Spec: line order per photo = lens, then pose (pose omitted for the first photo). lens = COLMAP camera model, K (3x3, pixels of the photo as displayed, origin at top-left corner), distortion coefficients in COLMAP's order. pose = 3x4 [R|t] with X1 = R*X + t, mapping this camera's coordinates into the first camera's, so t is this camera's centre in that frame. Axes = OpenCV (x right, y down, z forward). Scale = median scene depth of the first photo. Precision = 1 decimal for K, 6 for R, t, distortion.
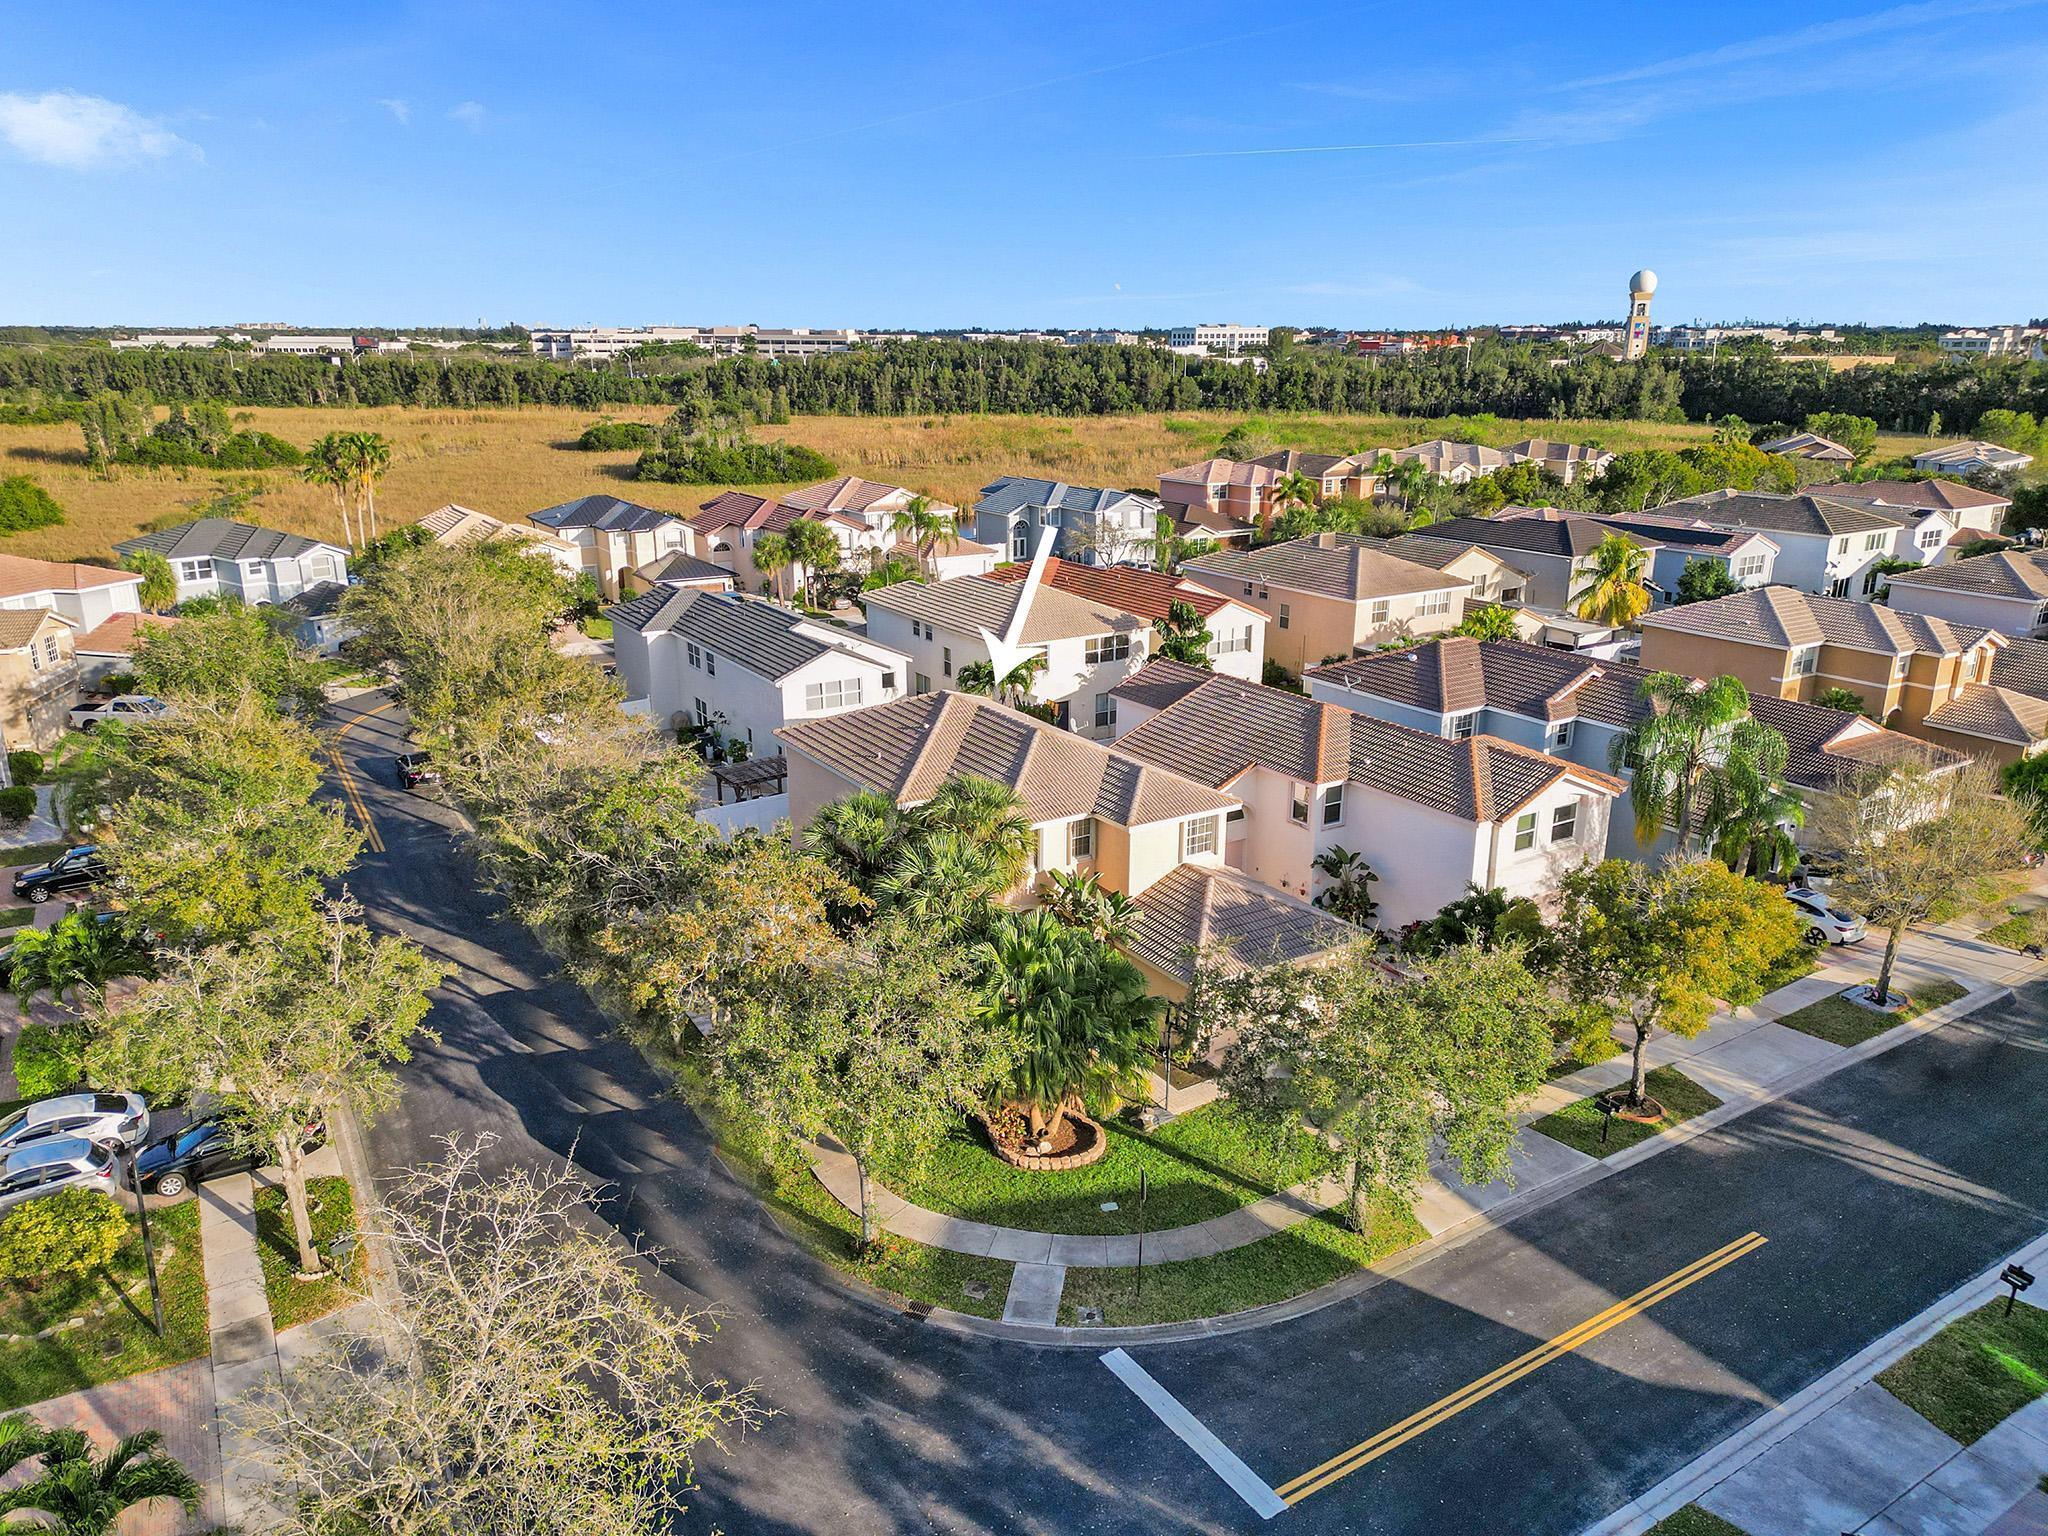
lens RADIAL K [[1422.6, 0, 1019.5], [0, 1422.6, 775.3], [0, 0, 1]] dist [0.074657, -0.069569]
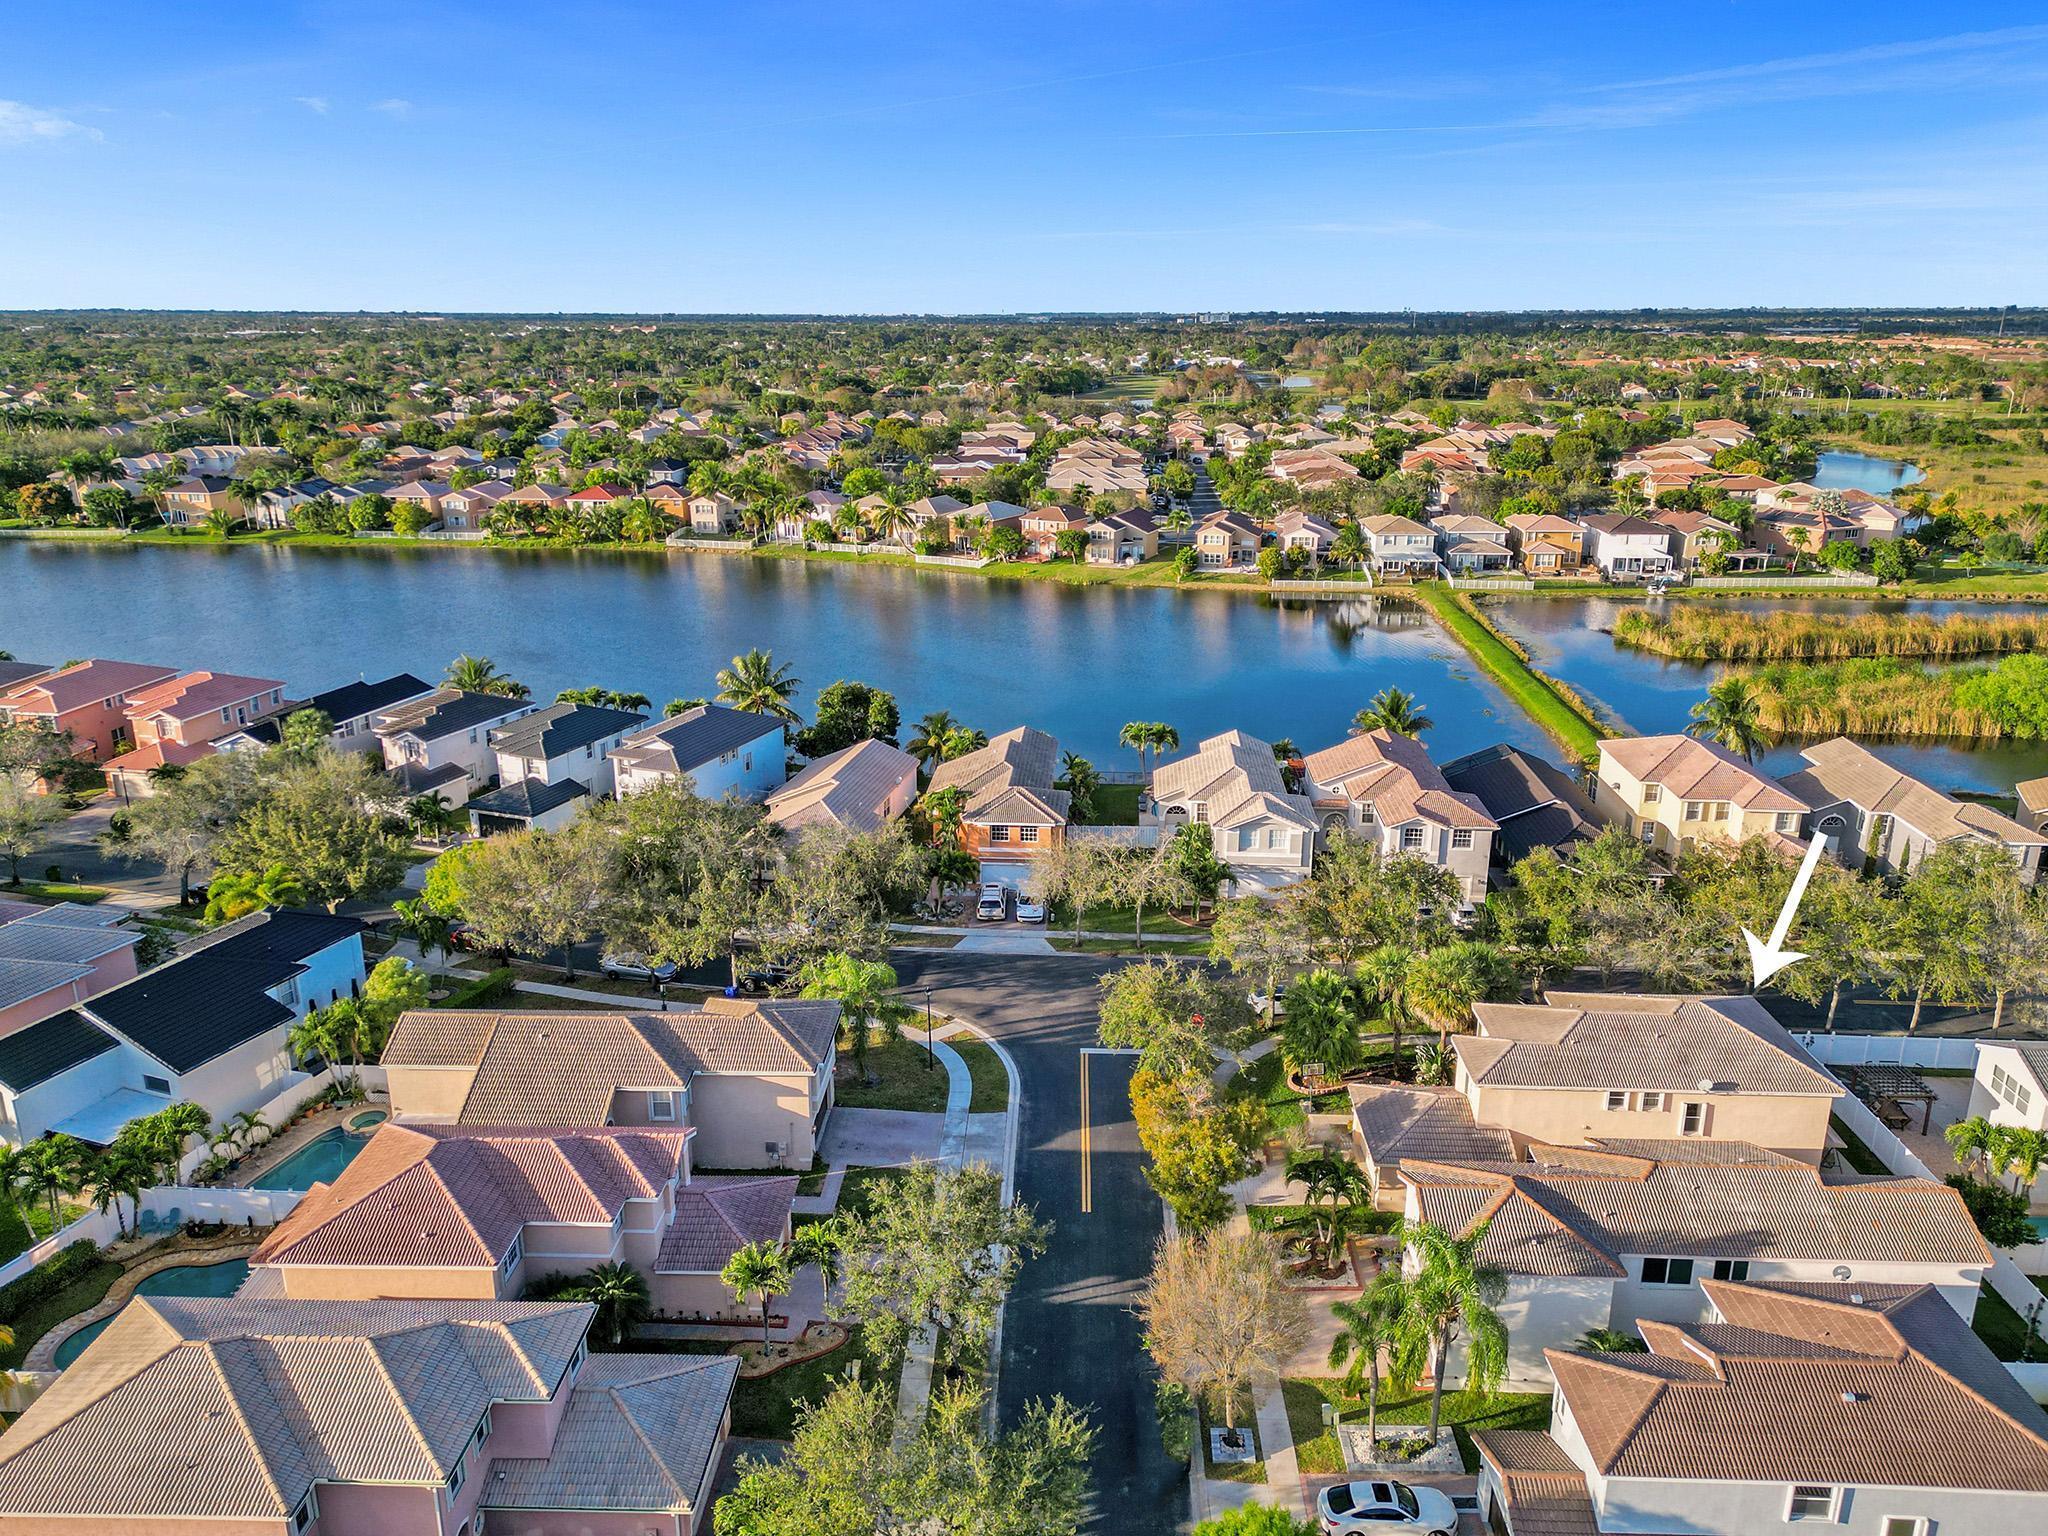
lens RADIAL K [[1455.6, 0, 1016.1], [0, 1455.6, 778.3], [0, 0, 1]] dist [0.101520, -0.126324]
pose [[-0.564987, 0.248943, -0.786649, 0.813789], [-0.242962, 0.860932, 0.446951, -0.427494], [0.788517, 0.443647, -0.425931, 0.625408]]
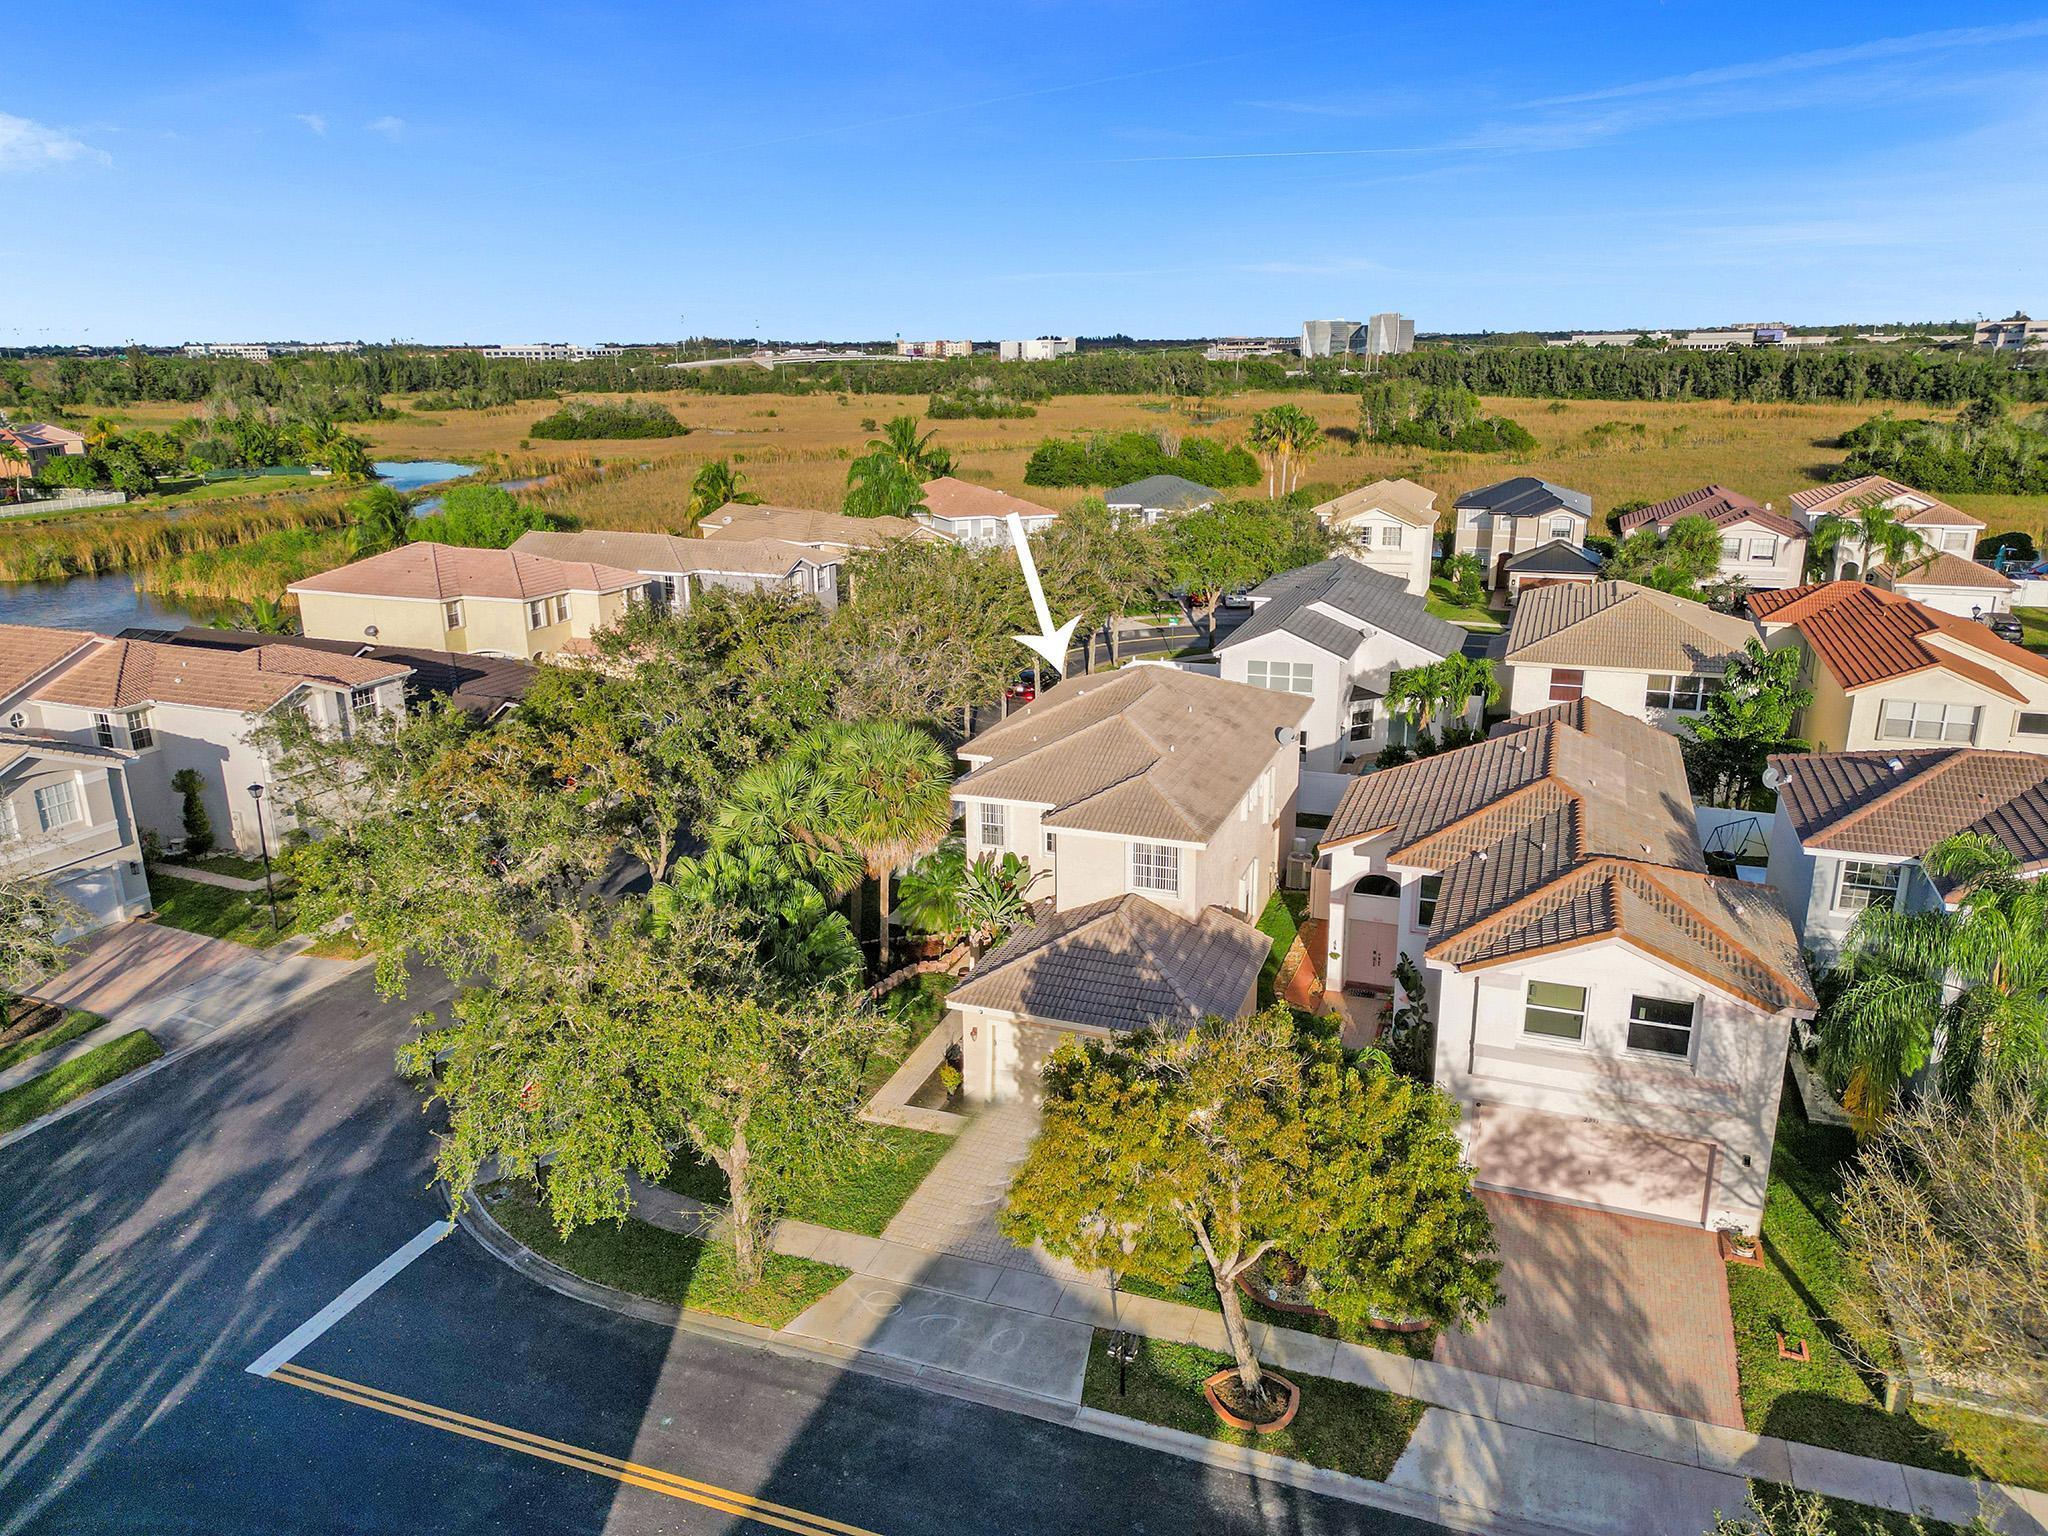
lens RADIAL K [[1422.6, 0, 1019.5], [0, 1422.6, 775.3], [0, 0, 1]] dist [0.074657, -0.069569]
pose [[0.604220, 0.224178, -0.764632, 0.384863], [-0.224231, 0.968665, 0.106807, -0.043789], [0.764616, 0.106919, 0.635555, 0.227896]]
